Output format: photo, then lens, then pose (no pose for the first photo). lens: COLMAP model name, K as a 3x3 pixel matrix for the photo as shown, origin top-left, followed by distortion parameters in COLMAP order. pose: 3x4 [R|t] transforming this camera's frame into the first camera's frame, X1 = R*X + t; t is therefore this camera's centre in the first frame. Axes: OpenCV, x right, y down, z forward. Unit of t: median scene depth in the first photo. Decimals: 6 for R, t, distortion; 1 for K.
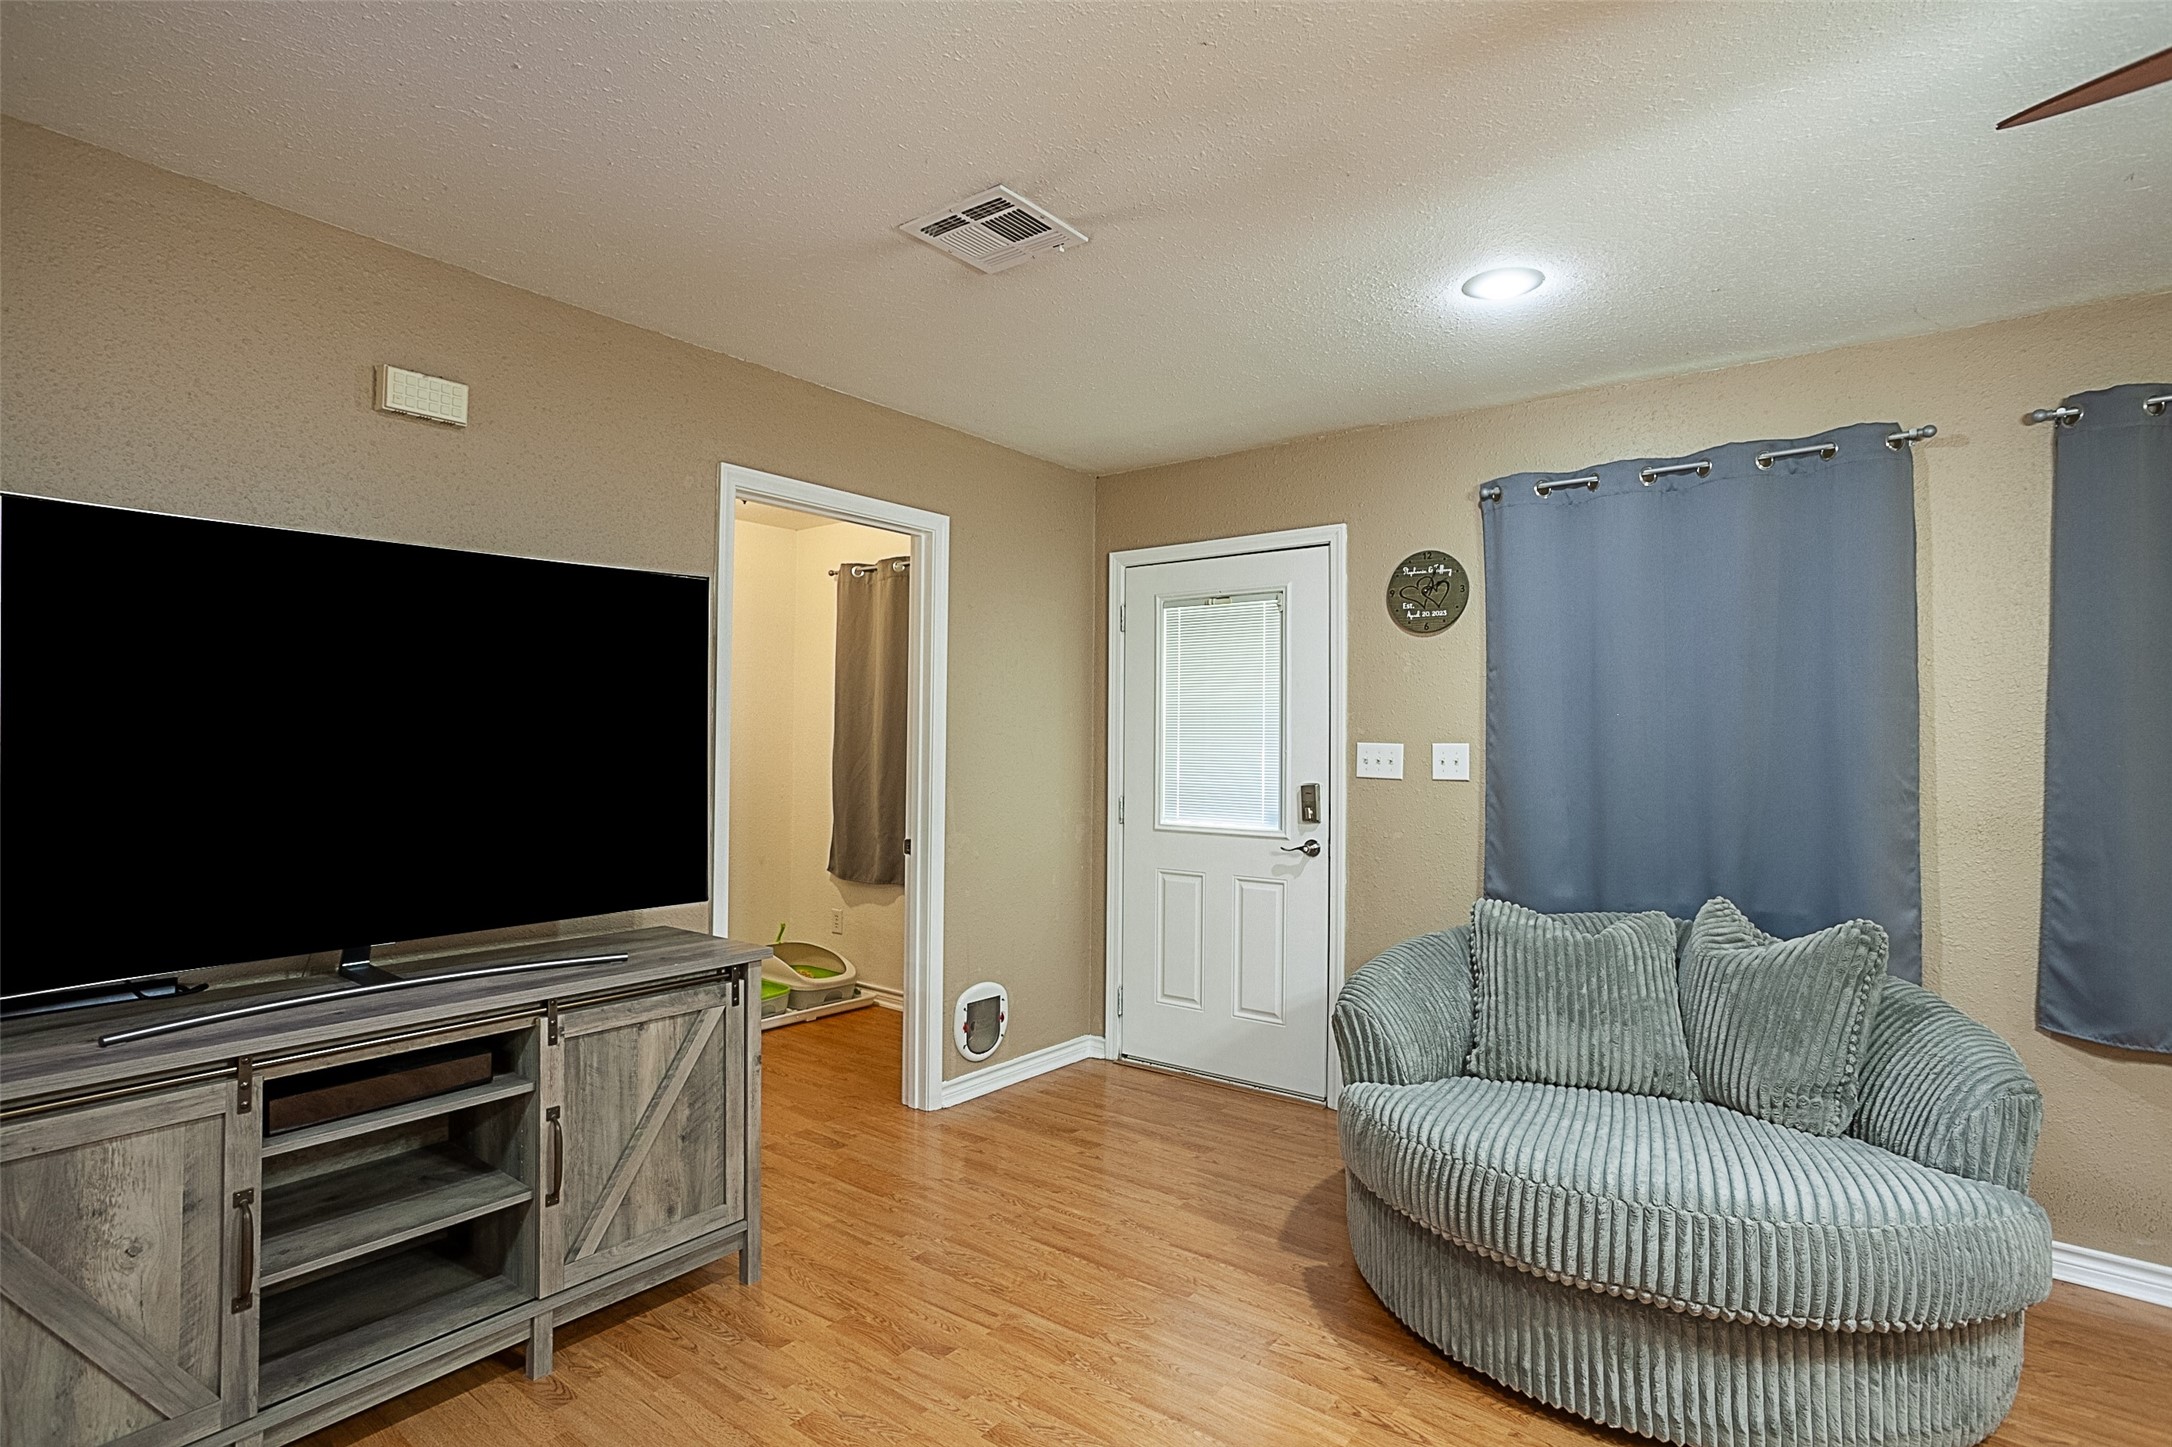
lens RADIAL K [[1067.7, 0, 1083.9], [0, 1067.7, 736.9], [0, 0, 1]] dist [-0.033137, -0.000021]
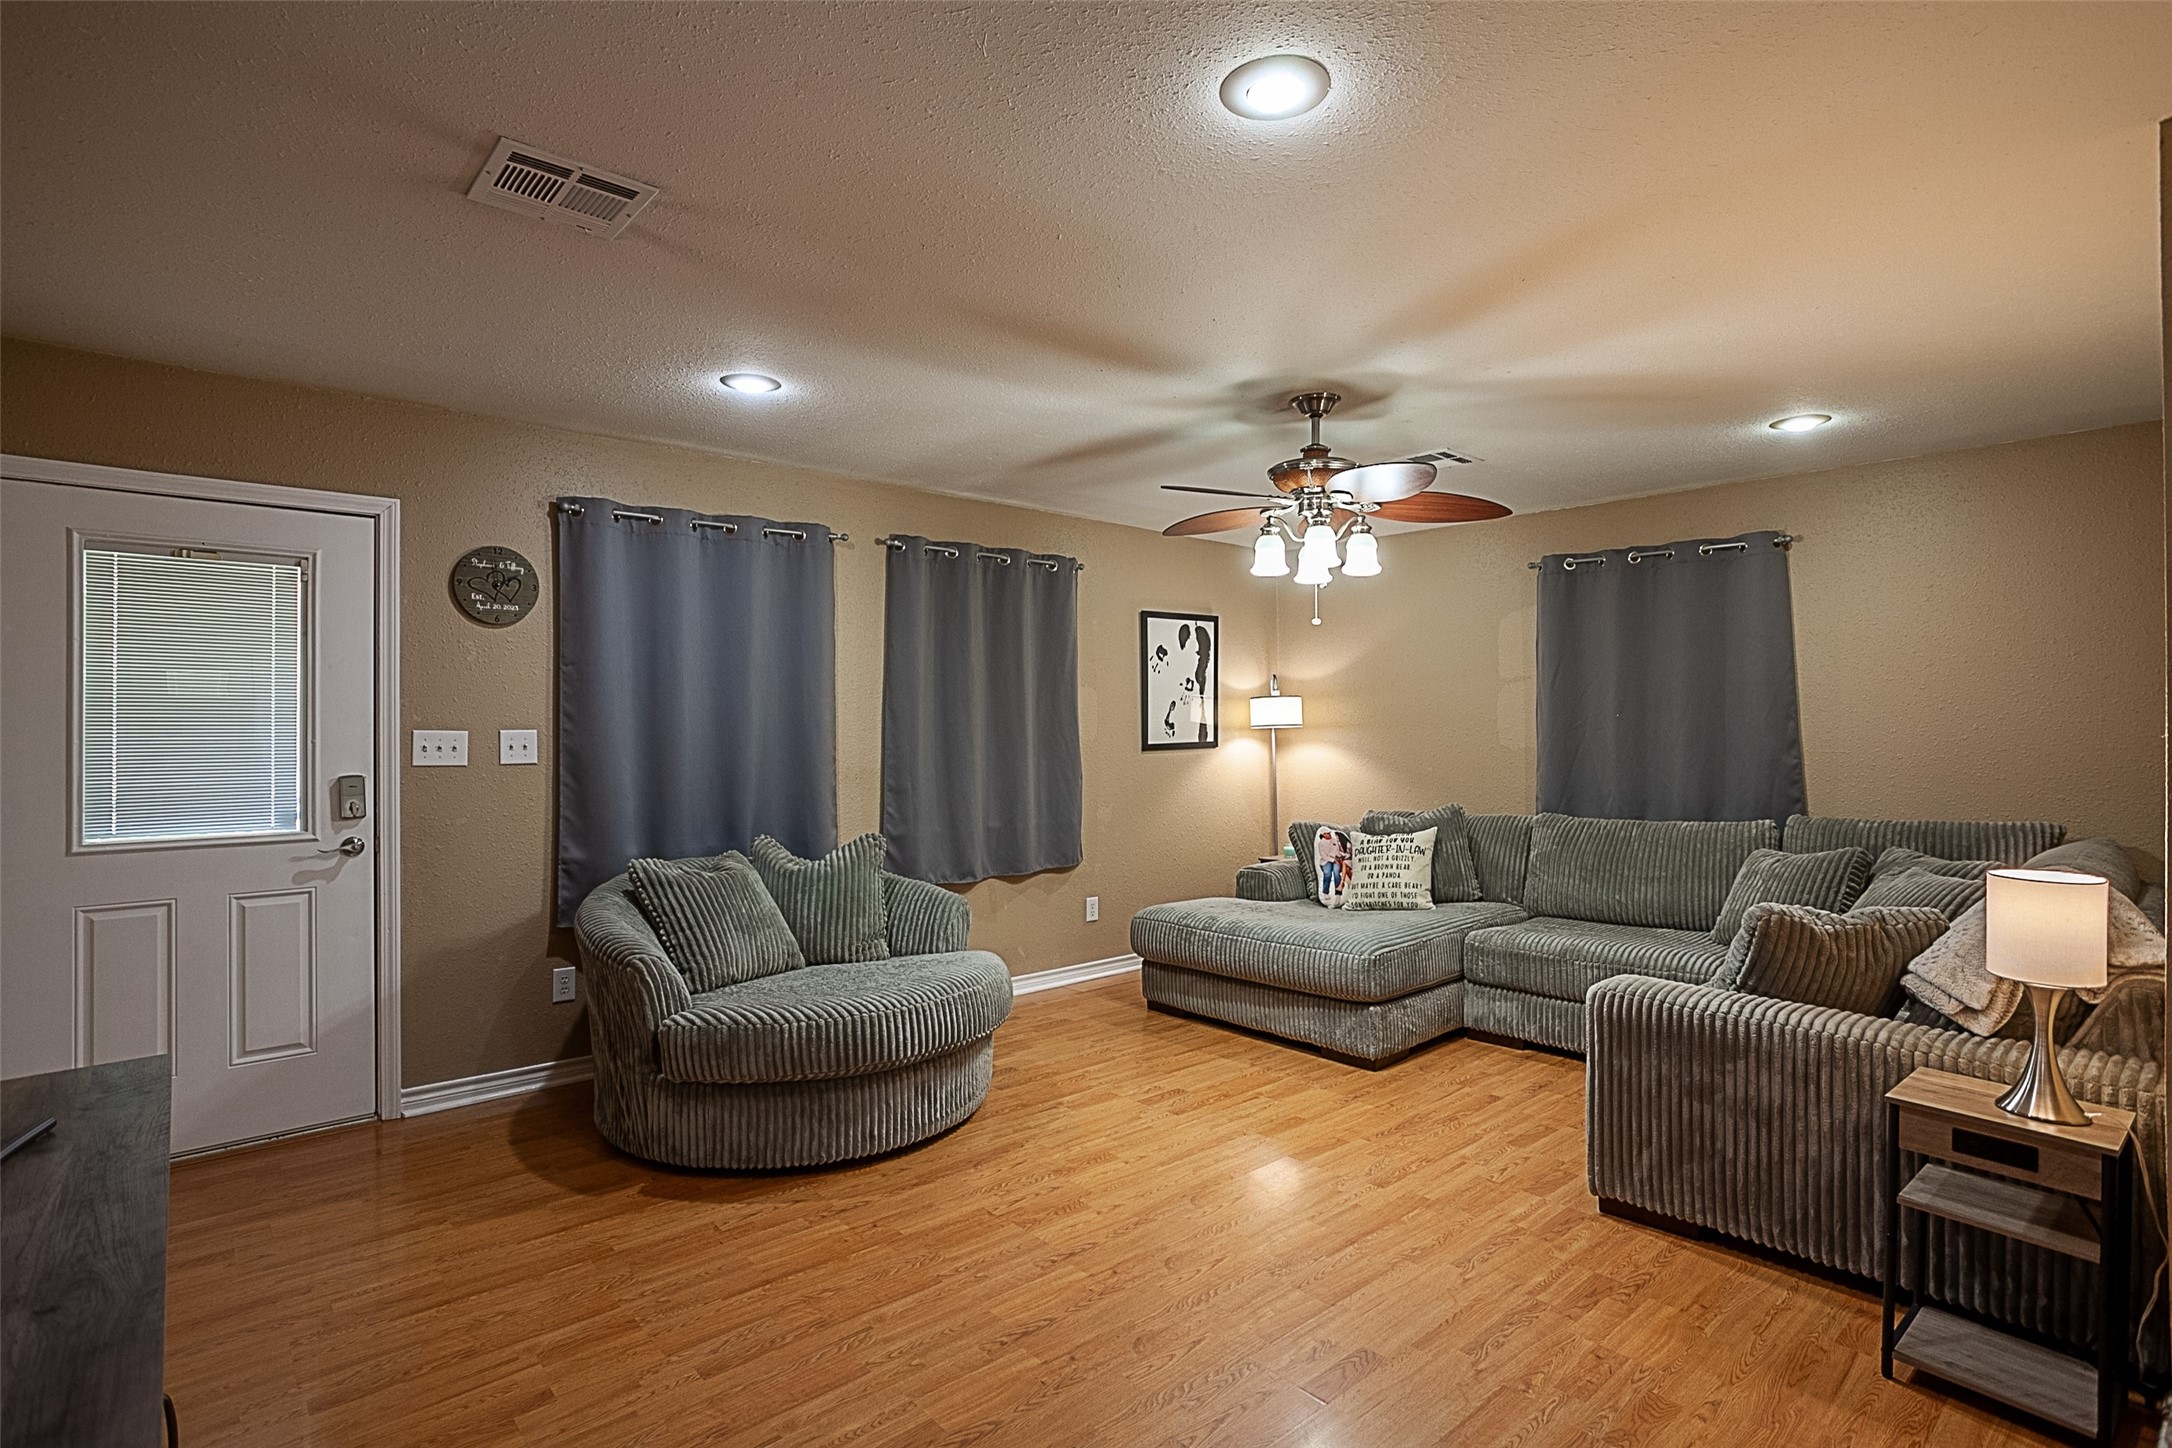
lens RADIAL K [[1076.0, 0, 1084.7], [0, 1076.0, 738.6], [0, 0, 1]] dist [-0.004686, -0.000783]
pose [[0.187891, -0.023950, 0.981898, -0.610824], [-0.005341, 0.999663, 0.025406, -0.015688], [-0.982175, -0.010018, 0.187700, 0.229564]]
